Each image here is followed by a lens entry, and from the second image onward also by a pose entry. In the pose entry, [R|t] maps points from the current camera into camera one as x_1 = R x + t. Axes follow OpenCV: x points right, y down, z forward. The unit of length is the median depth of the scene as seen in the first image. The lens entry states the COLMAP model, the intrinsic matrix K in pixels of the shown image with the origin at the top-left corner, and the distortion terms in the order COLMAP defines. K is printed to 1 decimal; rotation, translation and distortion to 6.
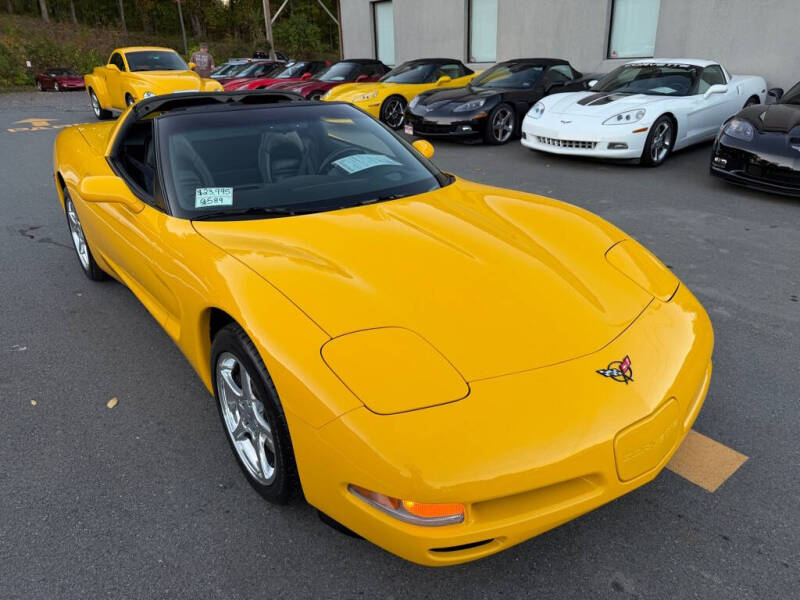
lens RADIAL K [[568.6, 0, 402.6], [0, 568.6, 302.8], [0, 0, 1]] dist [0.024327, -0.038350]
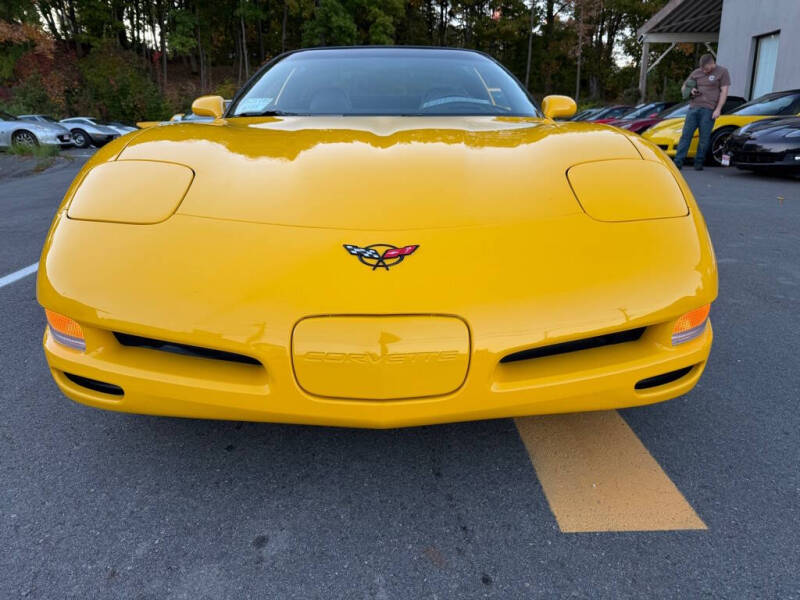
lens RADIAL K [[573.4, 0, 402.3], [0, 573.4, 303.9], [0, 0, 1]] dist [0.008460, -0.021820]
pose [[0.798952, 0.184484, -0.572399, 0.395226], [-0.242274, 0.969871, -0.025575, 0.092310], [0.550435, 0.159110, 0.819576, 0.225521]]
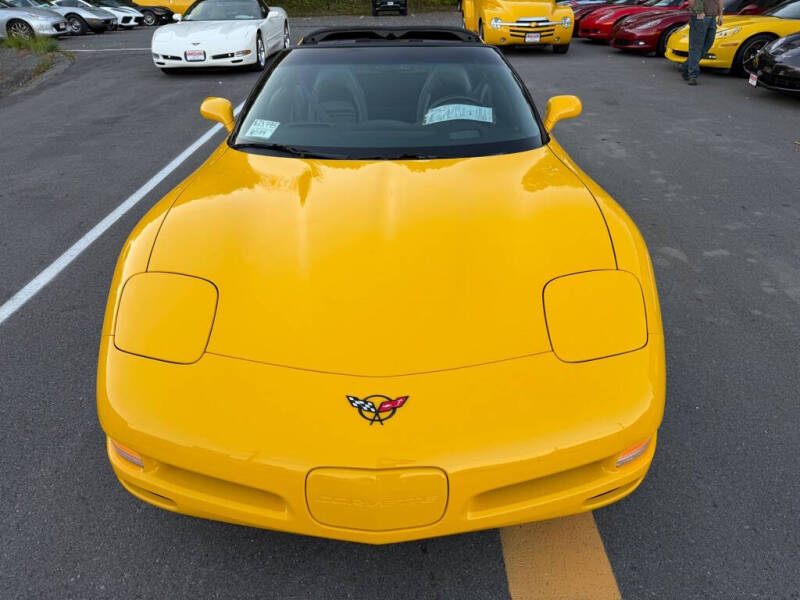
lens RADIAL K [[576.8, 0, 398.1], [0, 576.8, 300.5], [0, 0, 1]] dist [-0.003085, -0.007538]
pose [[0.781243, 0.303063, -0.545722, 0.400669], [-0.243742, 0.952939, 0.180272, -0.092449], [0.574673, -0.007821, 0.818346, 0.161778]]
